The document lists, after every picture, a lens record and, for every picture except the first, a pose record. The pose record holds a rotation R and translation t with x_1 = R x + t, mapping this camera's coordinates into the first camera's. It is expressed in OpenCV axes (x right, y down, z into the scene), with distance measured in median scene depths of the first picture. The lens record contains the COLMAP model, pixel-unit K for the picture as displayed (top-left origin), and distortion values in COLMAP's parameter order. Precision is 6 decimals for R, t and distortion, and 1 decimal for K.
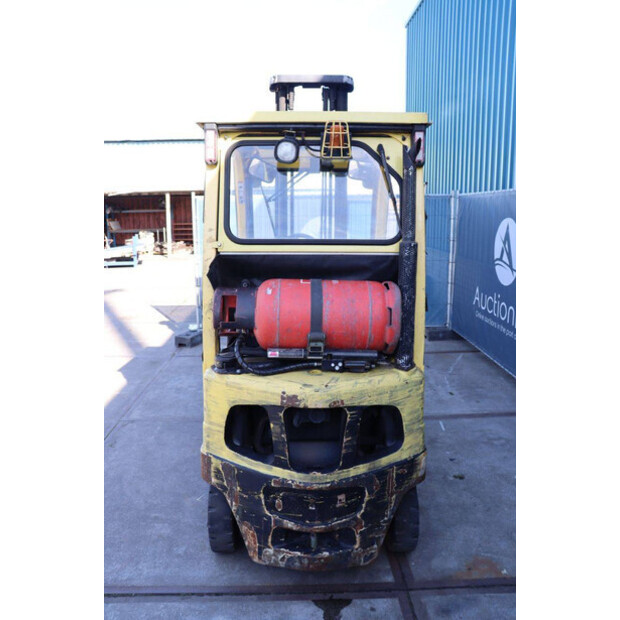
lens RADIAL K [[506.2, 0, 310.0], [0, 506.2, 310.0], [0, 0, 1]] dist [-0.174136, 0.150781]
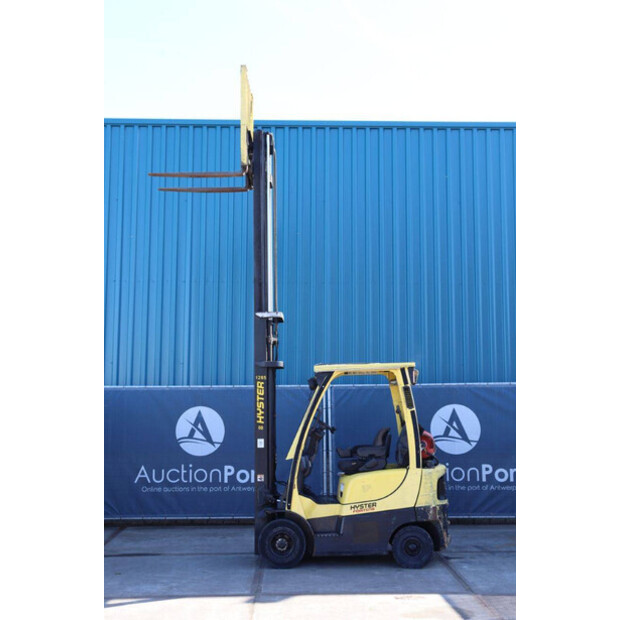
lens RADIAL K [[807.9, 0, 307.3], [0, 807.9, 297.3], [0, 0, 1]] dist [0.034558, 0.068905]
pose [[0.012667, 0.127323, 0.991780, -4.324608], [0.190912, 0.973306, -0.127390, -0.309466], [-0.981525, 0.190957, -0.011978, 1.515038]]
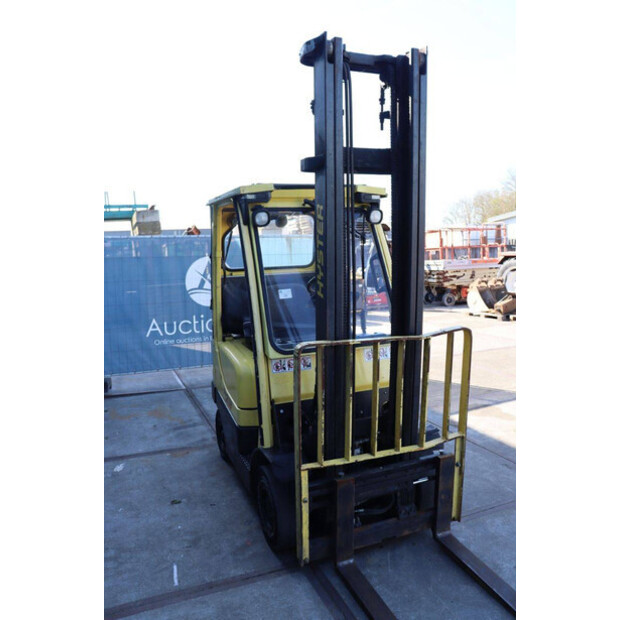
lens RADIAL K [[506.2, 0, 310.0], [0, 506.2, 310.0], [0, 0, 1]] dist [-0.174136, 0.150781]
pose [[-0.932811, 0.065070, -0.354443, 0.575045], [-0.041709, 0.957458, 0.285543, -0.554333], [0.357945, 0.281141, -0.890413, 2.902513]]
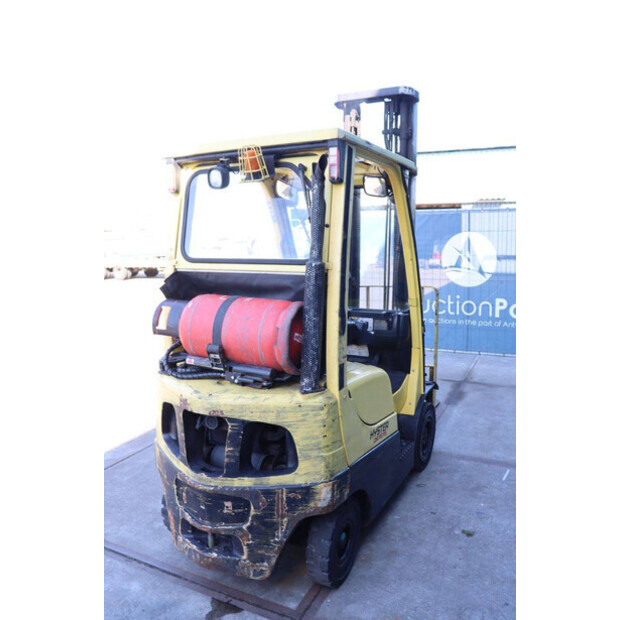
lens RADIAL K [[518.8, 0, 310.0], [0, 518.8, 310.0], [0, 0, 1]] dist [-0.171564, 0.164062]
pose [[0.880322, 0.059856, -0.470586, 0.677960], [-0.073257, 0.997261, -0.010195, -0.032692], [0.468686, 0.043448, 0.882295, 0.115877]]
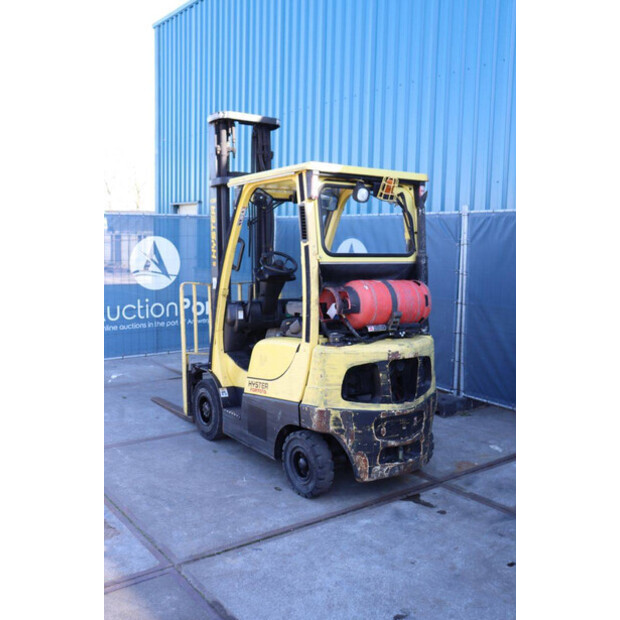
lens RADIAL K [[629.6, 0, 310.0], [0, 629.6, 310.0], [0, 0, 1]] dist [-0.078599, 0.001741]
pose [[0.824049, -0.052128, 0.564115, -1.254747], [0.090265, 0.995118, -0.039901, 0.087961], [-0.559281, 0.083800, 0.824731, -0.439022]]
